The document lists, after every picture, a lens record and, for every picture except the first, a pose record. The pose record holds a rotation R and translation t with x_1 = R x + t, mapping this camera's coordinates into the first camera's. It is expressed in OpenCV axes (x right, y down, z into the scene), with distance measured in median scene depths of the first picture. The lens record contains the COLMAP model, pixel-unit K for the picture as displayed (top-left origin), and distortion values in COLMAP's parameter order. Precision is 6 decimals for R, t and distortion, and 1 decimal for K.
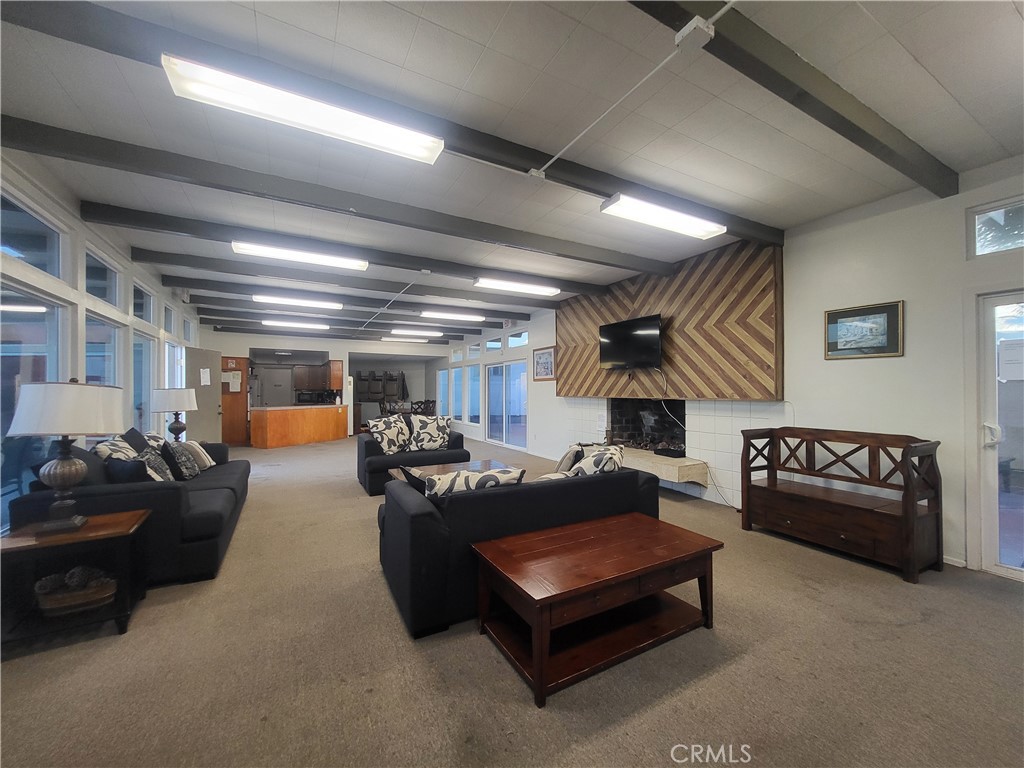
lens RADIAL K [[406.0, 0, 510.6], [0, 406.0, 387.6], [0, 0, 1]] dist [0.001677, -0.000001]
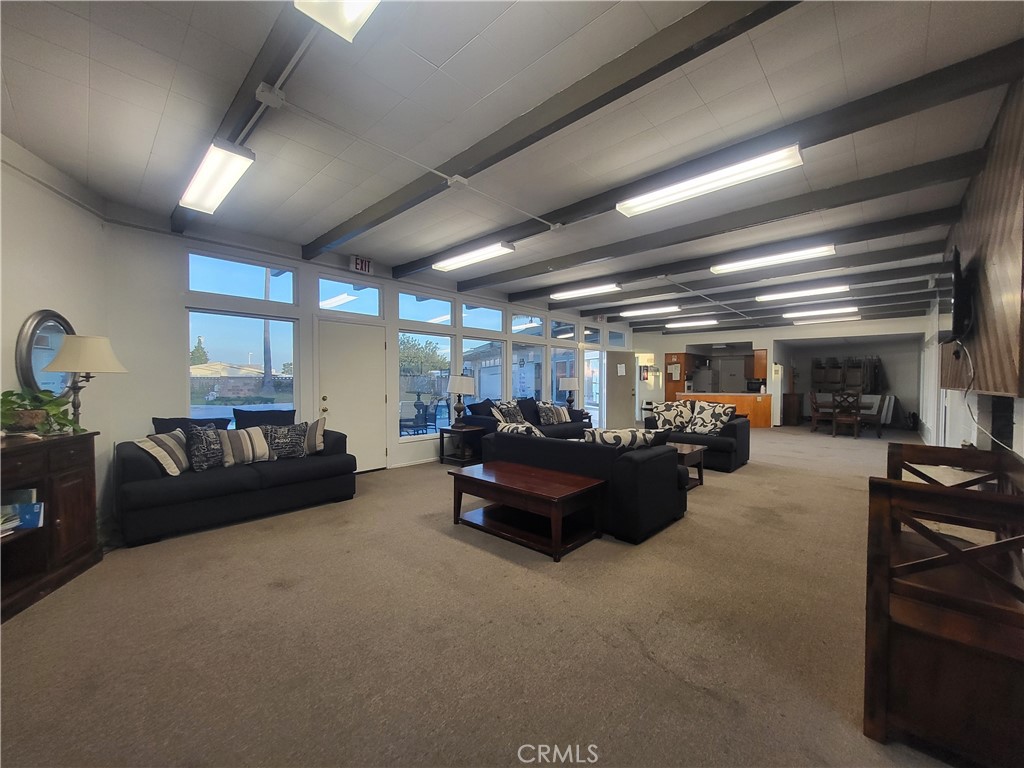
lens RADIAL K [[406.0, 0, 510.3], [0, 406.0, 383.2], [0, 0, 1]] dist [0.001677, -0.000001]
pose [[0.312235, 0.011081, -0.949940, 0.656673], [0.002315, 0.999920, 0.012425, 0.004752], [0.950002, -0.006079, 0.312184, 0.183545]]
